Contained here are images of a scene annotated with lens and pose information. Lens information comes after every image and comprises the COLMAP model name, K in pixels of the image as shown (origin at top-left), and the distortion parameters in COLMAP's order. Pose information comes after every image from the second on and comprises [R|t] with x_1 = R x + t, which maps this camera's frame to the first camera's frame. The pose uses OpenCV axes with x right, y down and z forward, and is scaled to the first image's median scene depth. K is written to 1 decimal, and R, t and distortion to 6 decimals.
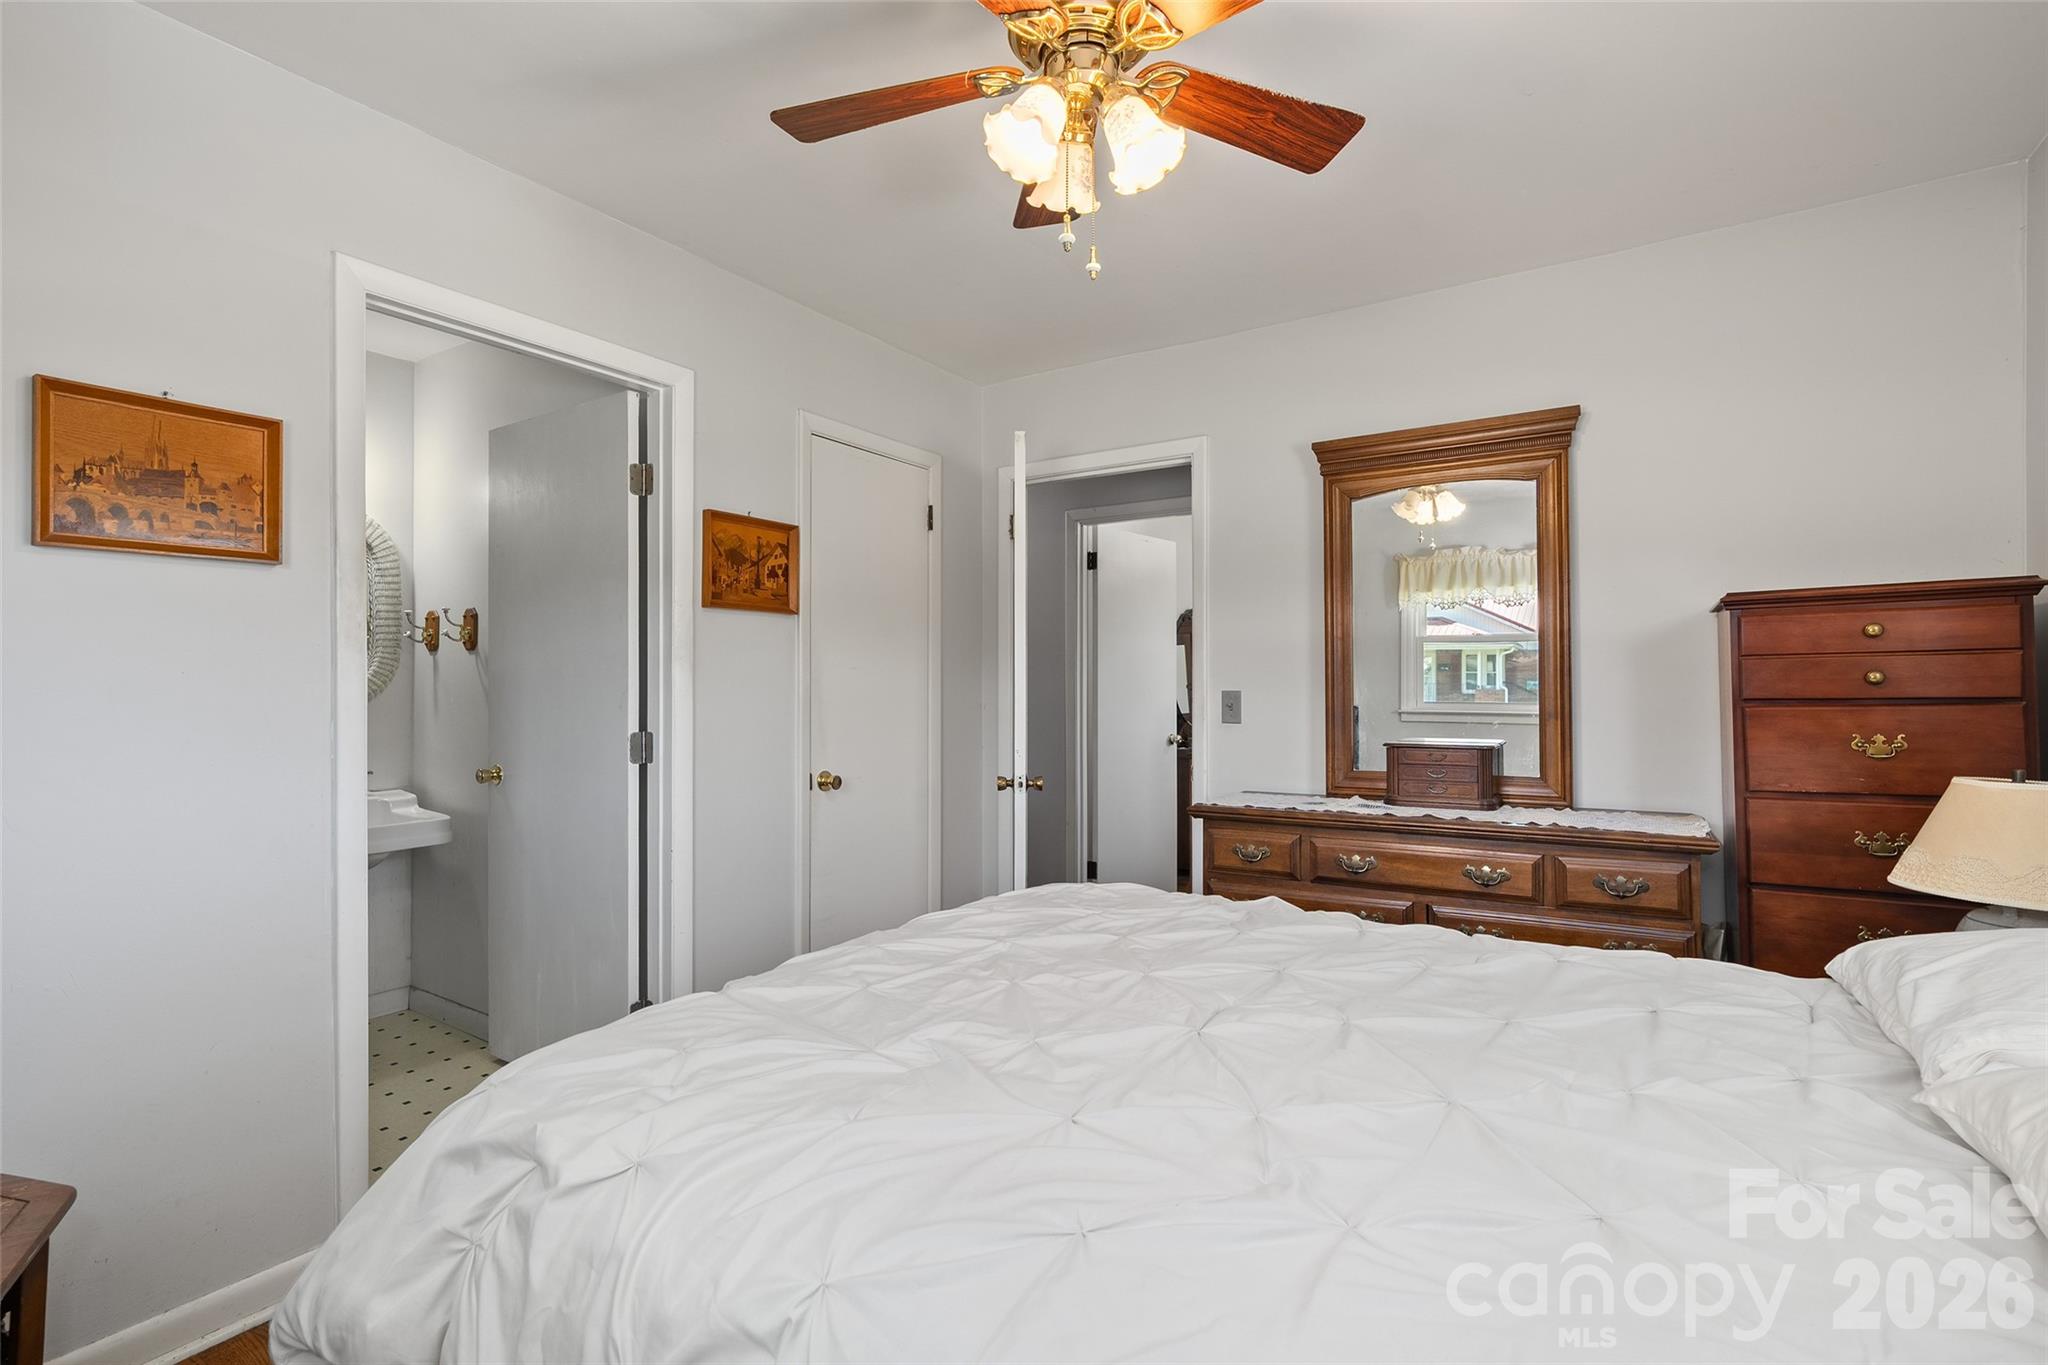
lens RADIAL K [[927.5, 0, 1030.3], [0, 927.5, 670.7], [0, 0, 1]] dist [-0.001325, 0.000316]
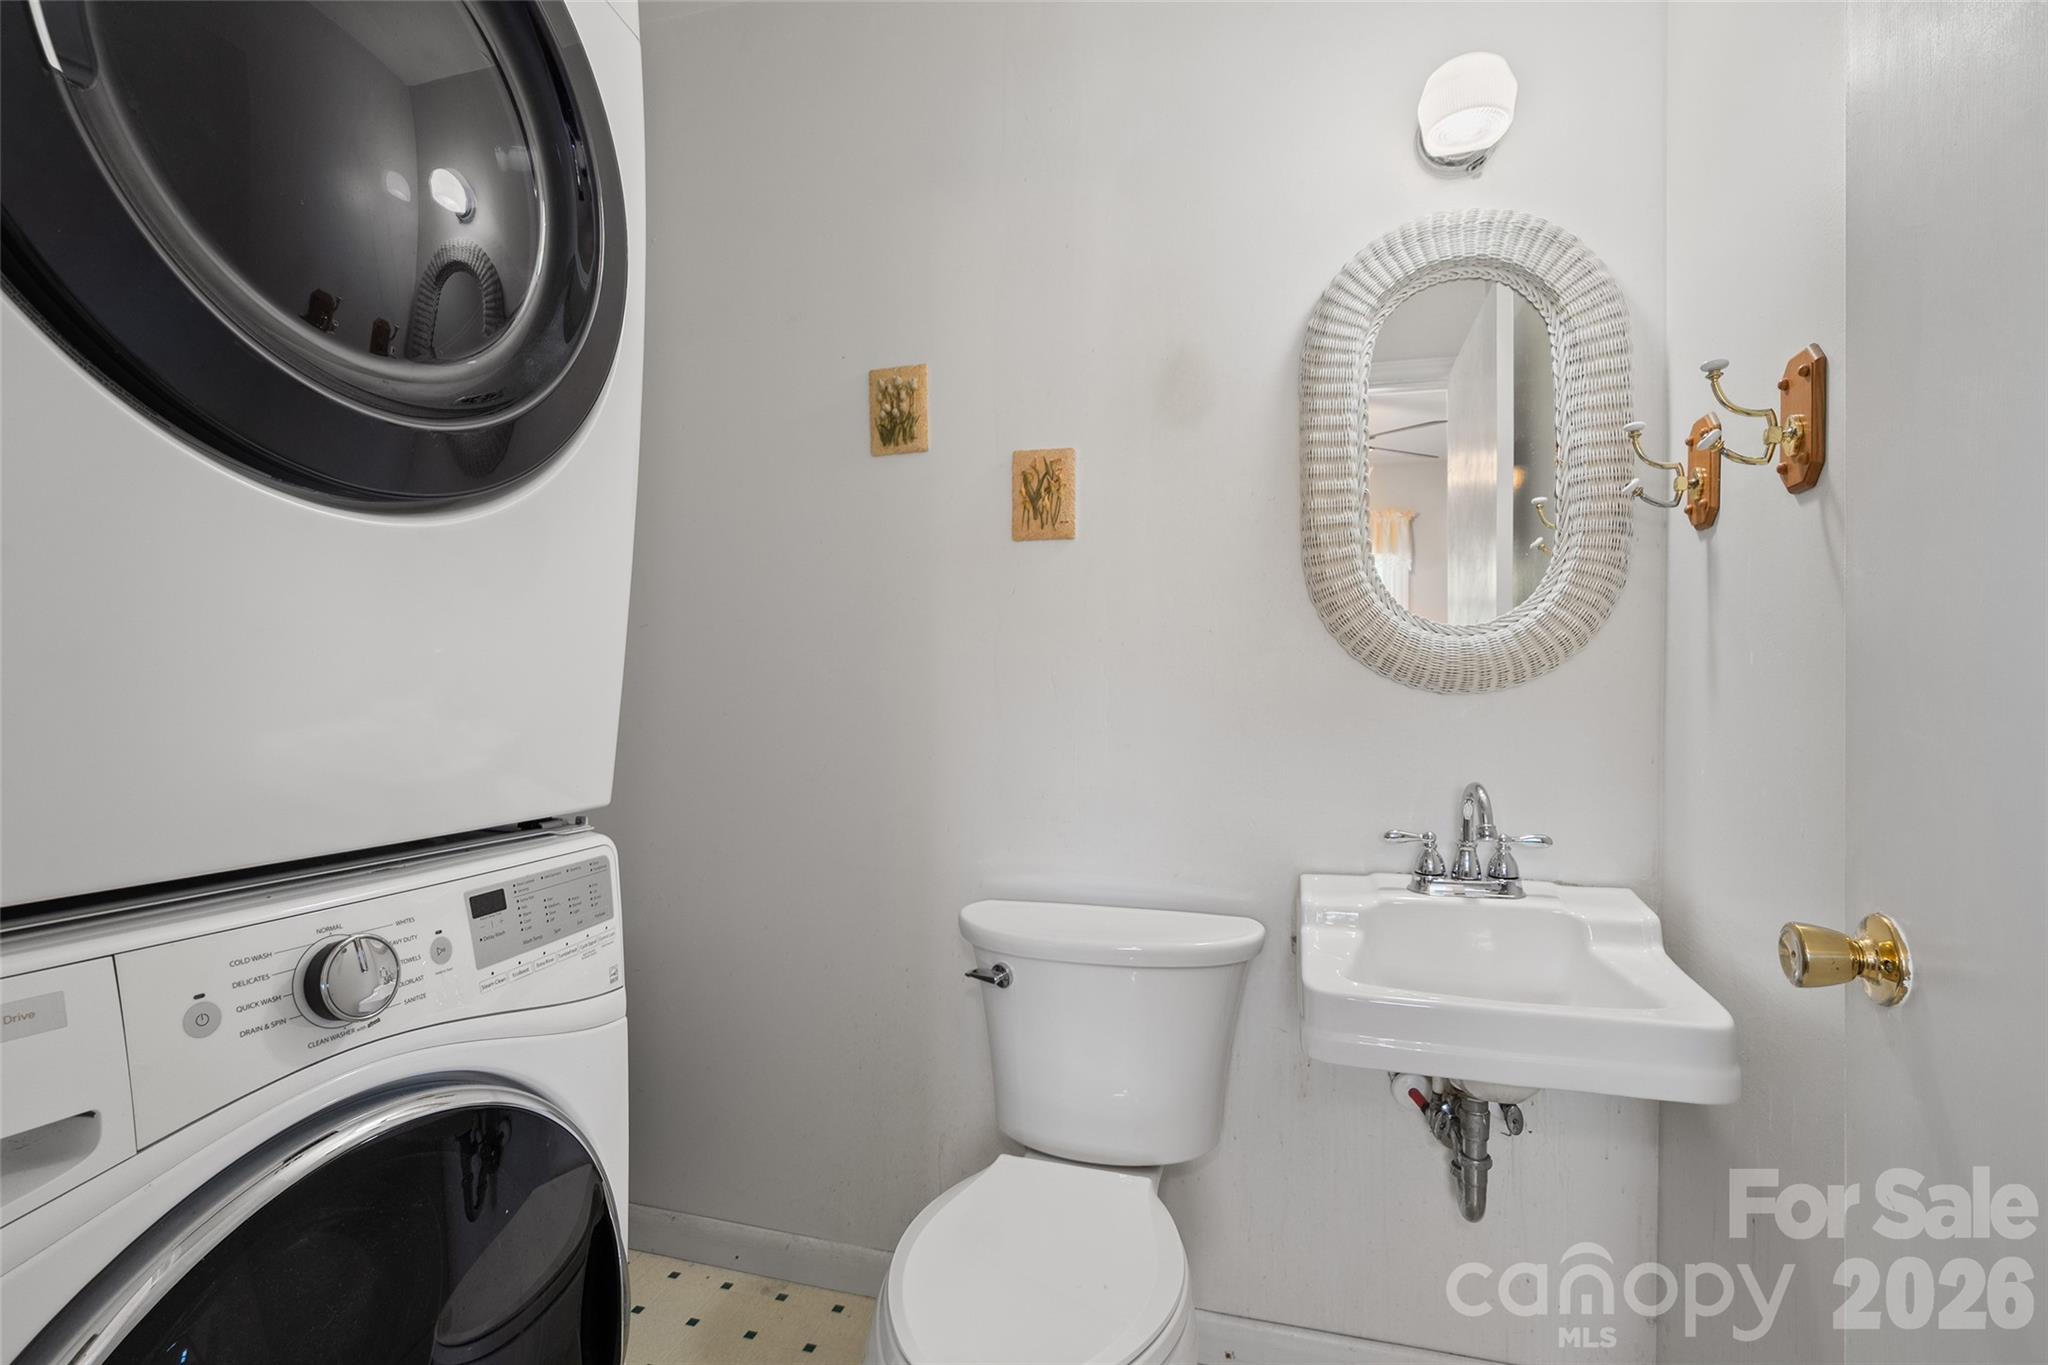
lens RADIAL K [[975.6, 0, 1014.9], [0, 975.6, 677.8], [0, 0, 1]] dist [0.002468, 0.000207]
pose [[0.270642, -0.009855, -0.962629, -0.355108], [0.000609, 0.999949, -0.010066, 0.041862], [0.962680, 0.002138, 0.270635, 0.644324]]
